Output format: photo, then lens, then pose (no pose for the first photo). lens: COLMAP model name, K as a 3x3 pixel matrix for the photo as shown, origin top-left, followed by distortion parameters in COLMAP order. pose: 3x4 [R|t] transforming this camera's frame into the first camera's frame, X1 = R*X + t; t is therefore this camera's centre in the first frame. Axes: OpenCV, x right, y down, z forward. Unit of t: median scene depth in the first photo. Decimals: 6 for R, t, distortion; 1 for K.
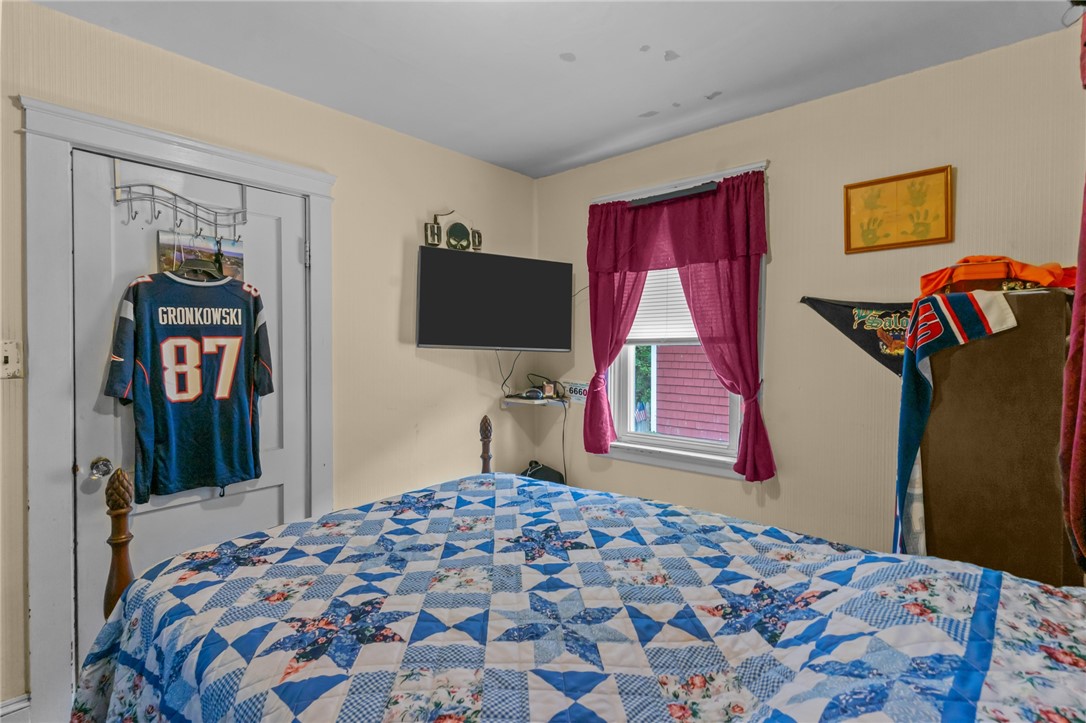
lens RADIAL K [[522.2, 0, 547.3], [0, 522.2, 347.9], [0, 0, 1]] dist [0.001848, 0.000283]
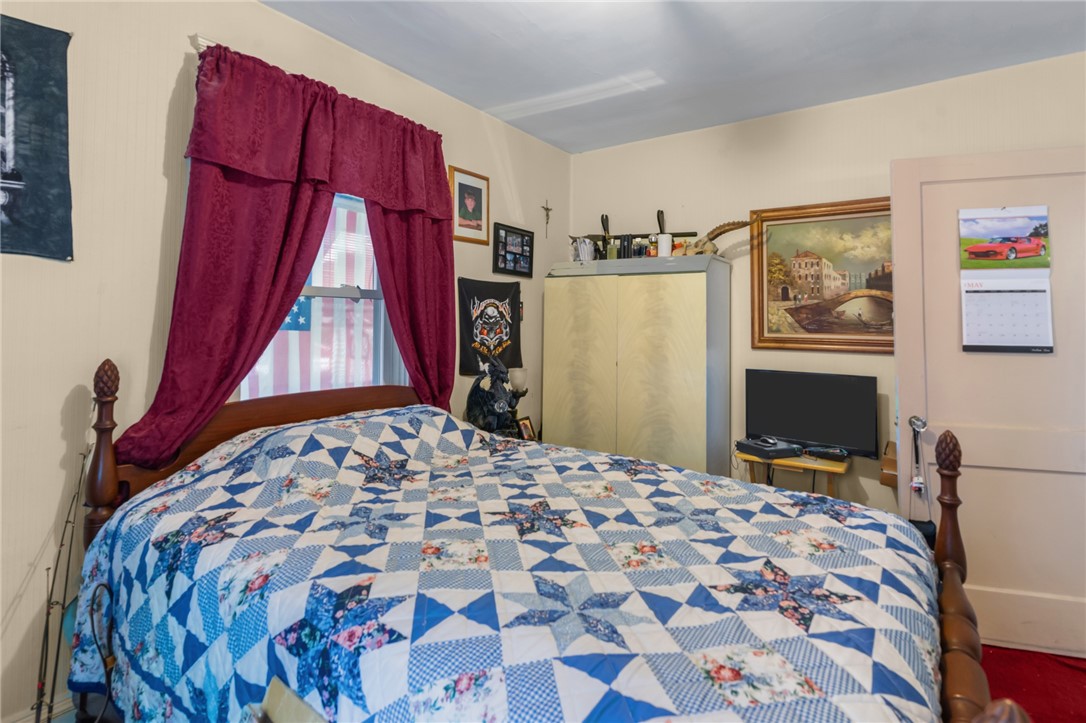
lens RADIAL K [[531.8, 0, 541.6], [0, 531.8, 306.6], [0, 0, 1]] dist [-0.001307, -0.000348]
pose [[-0.997462, -0.007684, -0.070790, 0.032538], [-0.005710, 0.999590, -0.028055, 0.013342], [0.070977, -0.027579, -0.997097, 1.164448]]
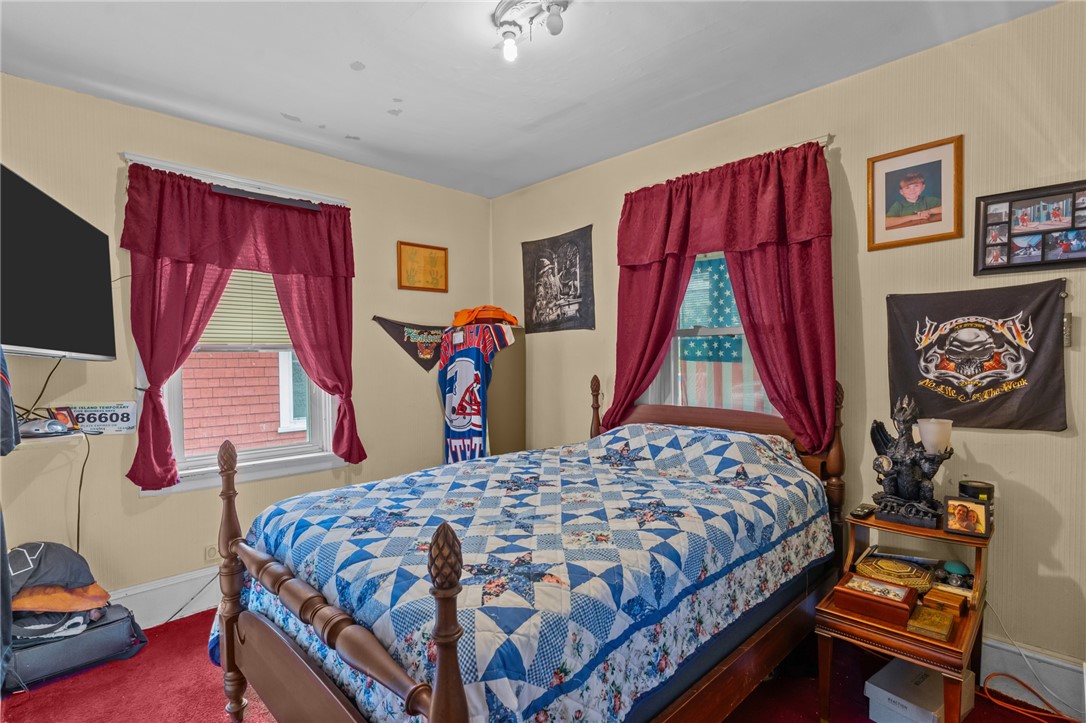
lens RADIAL K [[522.4, 0, 546.0], [0, 522.4, 371.5], [0, 0, 1]] dist [0.001612, 0.000840]
pose [[0.086680, -0.025153, 0.995919, -0.840787], [0.013431, 0.999620, 0.024078, 0.018797], [-0.996146, 0.011289, 0.086984, 0.479986]]
